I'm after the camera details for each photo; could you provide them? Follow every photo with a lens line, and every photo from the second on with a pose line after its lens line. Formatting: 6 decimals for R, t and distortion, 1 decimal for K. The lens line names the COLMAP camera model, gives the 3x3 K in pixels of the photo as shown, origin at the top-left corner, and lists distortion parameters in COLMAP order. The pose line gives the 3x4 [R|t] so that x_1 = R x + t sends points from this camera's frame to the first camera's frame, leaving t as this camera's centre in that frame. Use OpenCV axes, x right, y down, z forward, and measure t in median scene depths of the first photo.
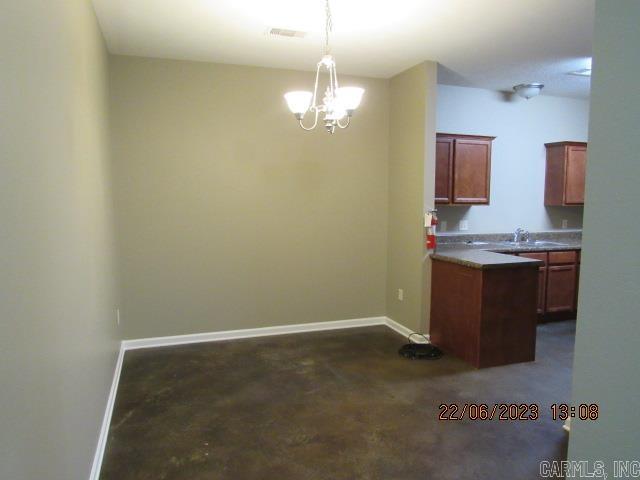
lens RADIAL K [[442.3, 0, 320.0], [0, 442.3, 240.0], [0, 0, 1]] dist [-0.000544, -0.000188]
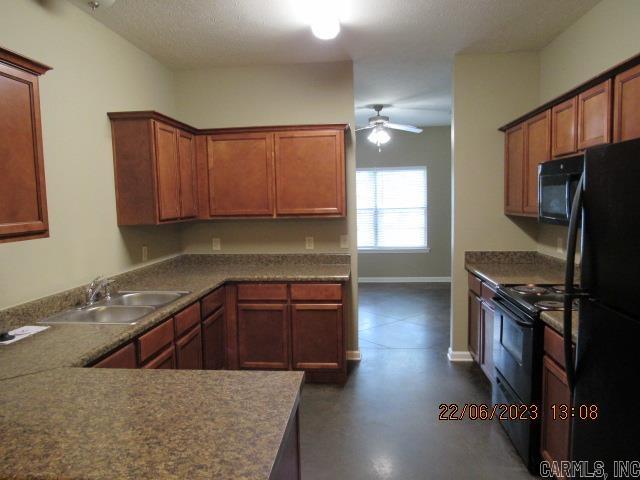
lens RADIAL K [[458.0, 0, 320.0], [0, 458.0, 240.0], [0, 0, 1]] dist [-0.000863, -0.000557]
pose [[0.427218, -0.101176, 0.898470, 0.105003], [0.121642, 0.991117, 0.053769, -0.065217], [-0.895929, 0.086321, 0.435730, 0.564048]]
